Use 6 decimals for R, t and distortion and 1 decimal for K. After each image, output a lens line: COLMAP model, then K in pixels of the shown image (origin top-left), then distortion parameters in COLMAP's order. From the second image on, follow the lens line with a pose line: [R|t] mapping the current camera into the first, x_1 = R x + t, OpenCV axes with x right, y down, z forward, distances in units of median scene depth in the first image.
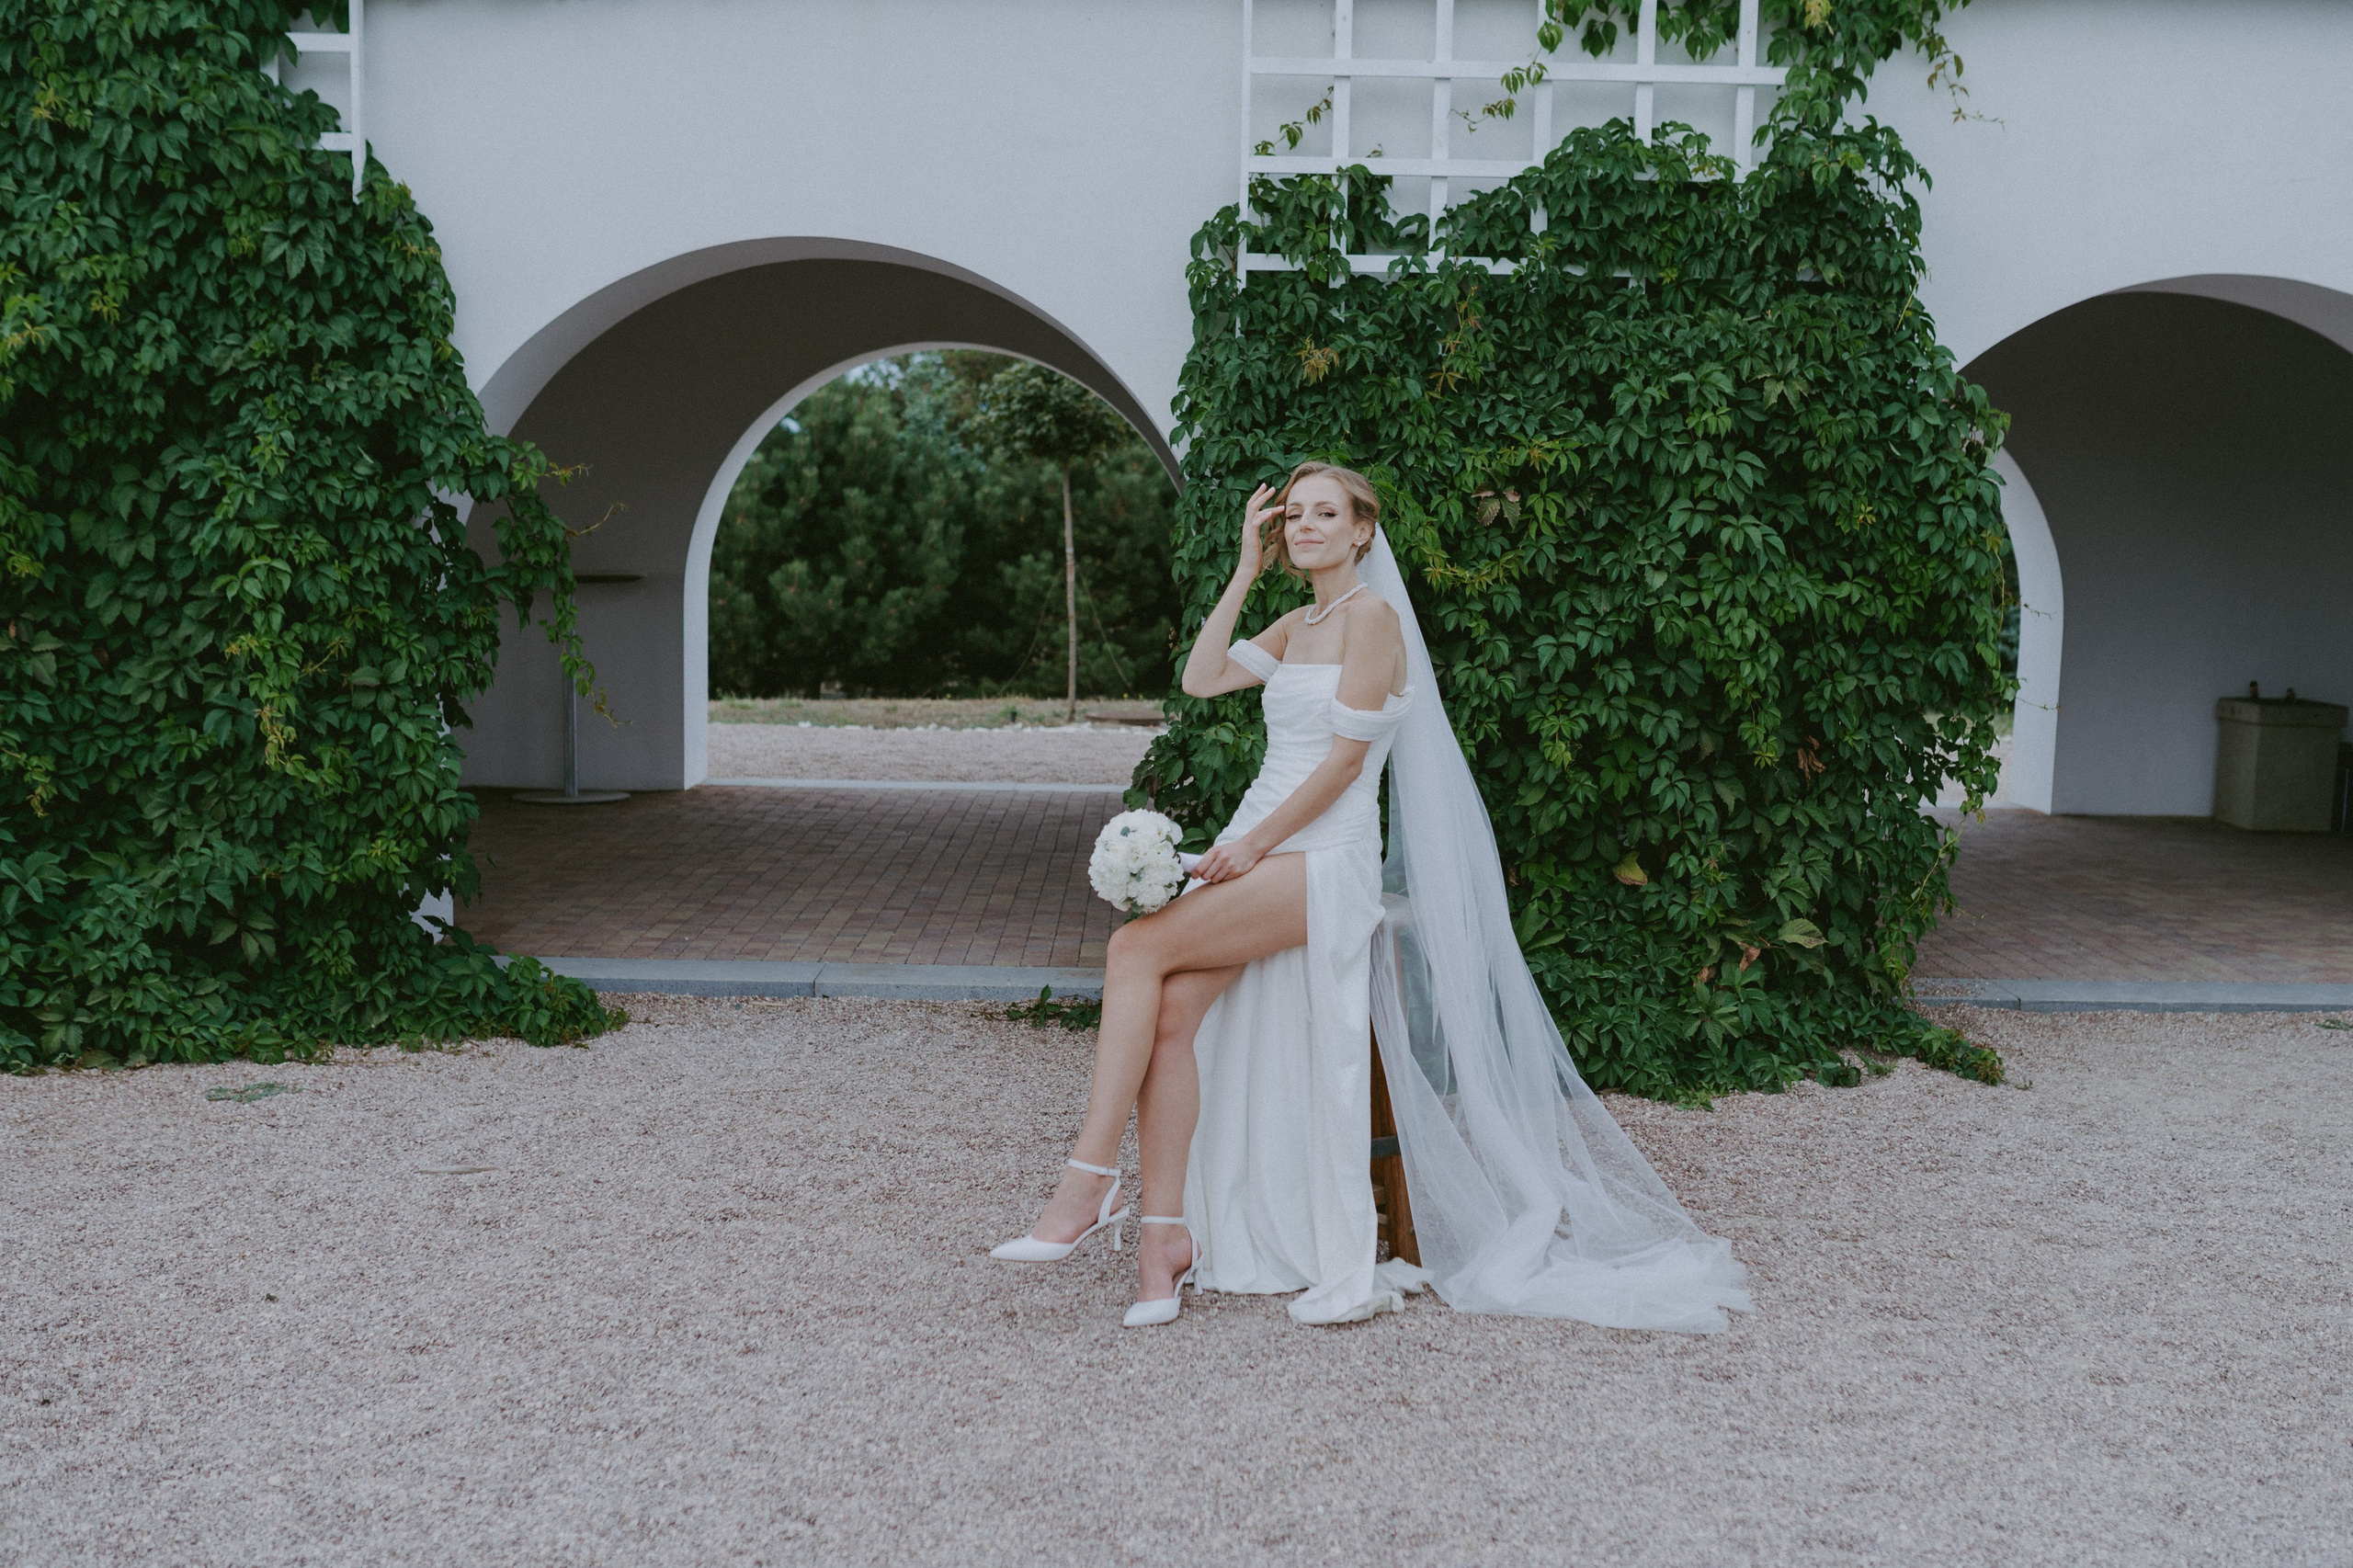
lens RADIAL K [[2615.2, 0, 1156.5], [0, 2615.2, 865.8], [0, 0, 1]] dist [-0.029631, 0.000000]
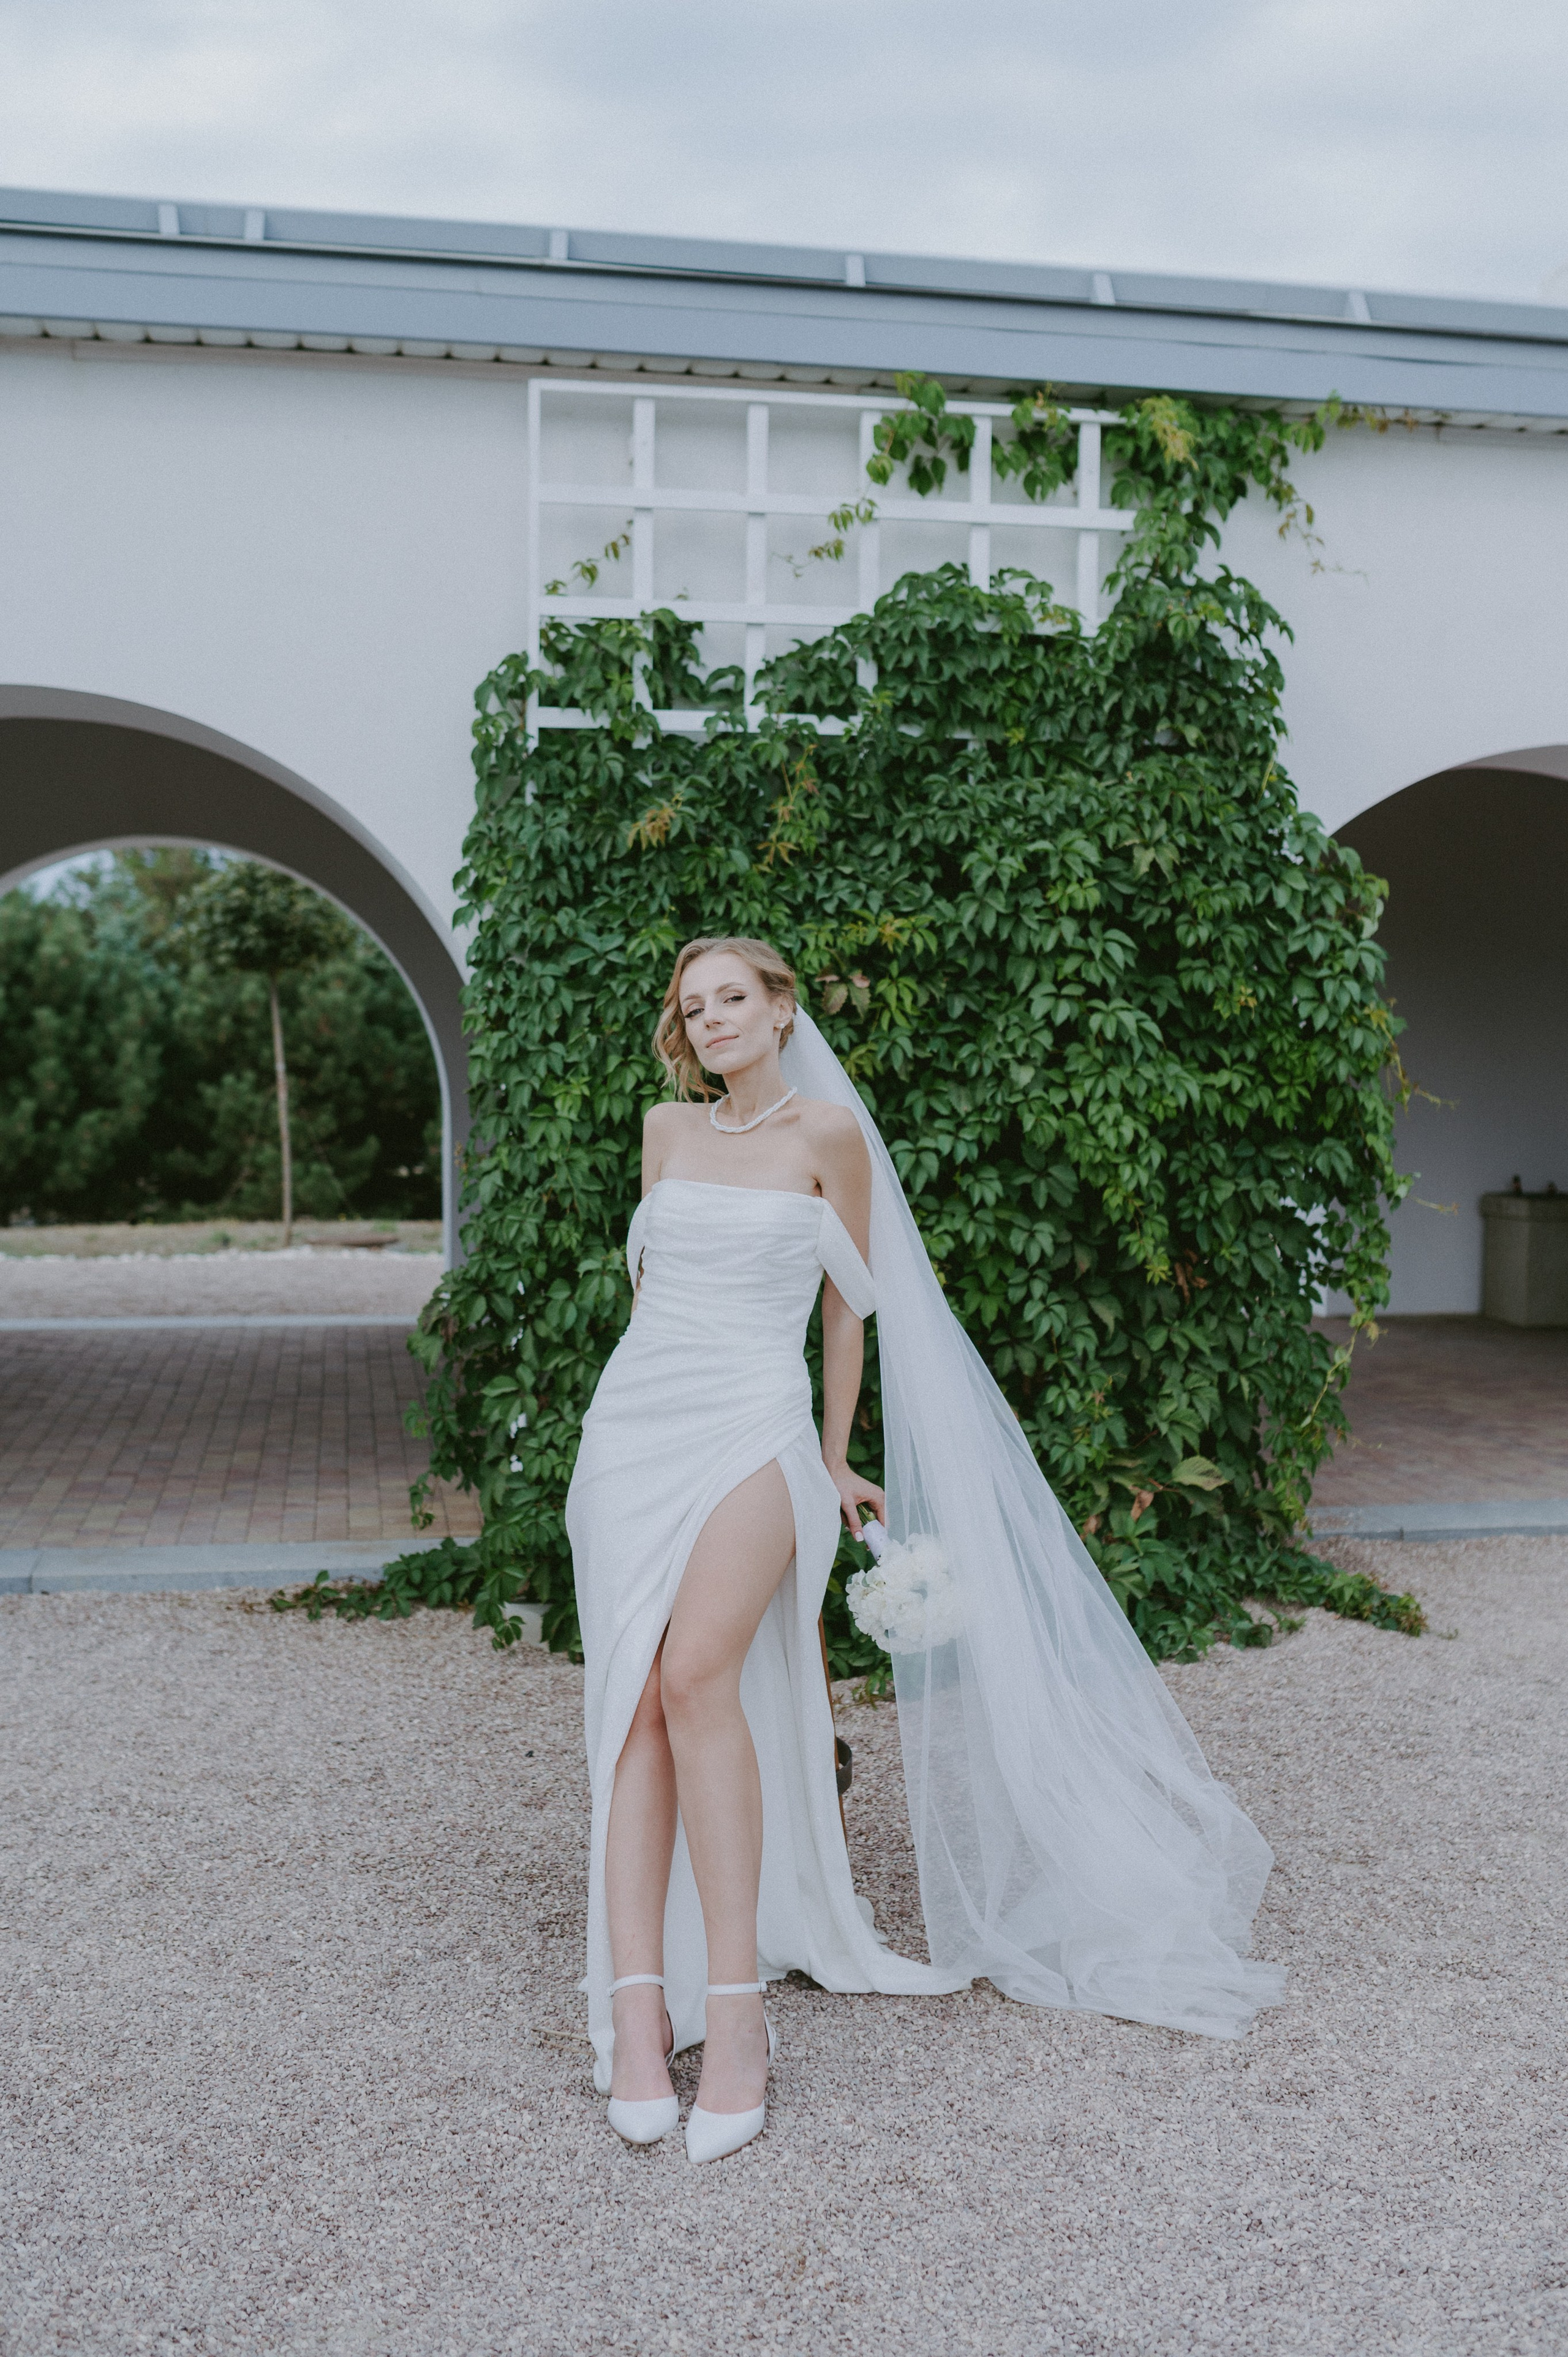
lens RADIAL K [[2451.3, 0, 782.0], [0, 2451.3, 1197.5], [0, 0, 1]] dist [-0.021420, 0.000000]
pose [[0.983134, -0.022855, 0.181451, -0.037657], [0.035442, 0.997161, -0.066430, -0.016374], [-0.179418, 0.071740, 0.981154, 0.205436]]
